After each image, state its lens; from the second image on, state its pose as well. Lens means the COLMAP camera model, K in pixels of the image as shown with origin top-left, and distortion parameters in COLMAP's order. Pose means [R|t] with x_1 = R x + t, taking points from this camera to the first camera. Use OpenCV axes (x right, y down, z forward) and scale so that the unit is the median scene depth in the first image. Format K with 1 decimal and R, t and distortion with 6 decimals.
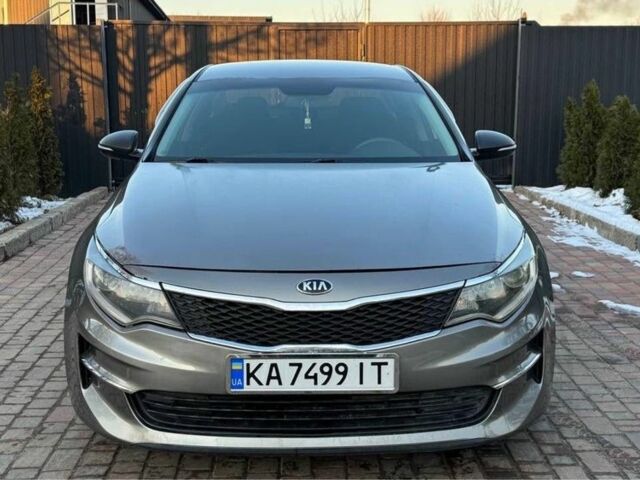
lens RADIAL K [[873.8, 0, 324.3], [0, 873.8, 241.8], [0, 0, 1]] dist [0.122259, 0.000000]
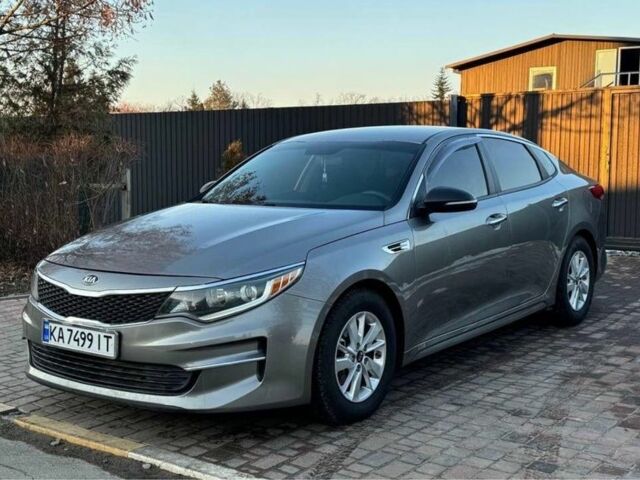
lens RADIAL K [[873.8, 0, 320.5], [0, 873.8, 241.8], [0, 0, 1]] dist [0.122259, 0.000000]
pose [[0.778210, 0.059187, -0.625209, 1.181597], [-0.106846, 0.993513, -0.038940, 0.004057], [0.618848, 0.097105, 0.779486, 0.077422]]
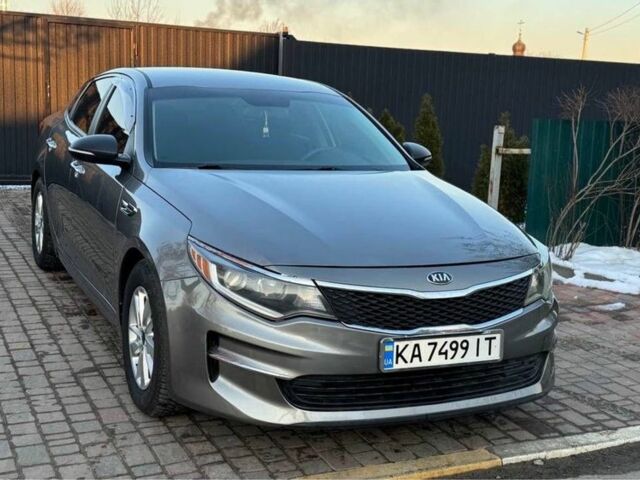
lens RADIAL K [[873.8, 0, 318.7], [0, 873.8, 237.7], [0, 0, 1]] dist [0.122259, 0.000000]
pose [[0.915658, -0.022170, 0.401347, -0.628656], [0.021756, 0.999748, 0.005590, -0.013800], [-0.401369, 0.003613, 0.915909, -0.033324]]
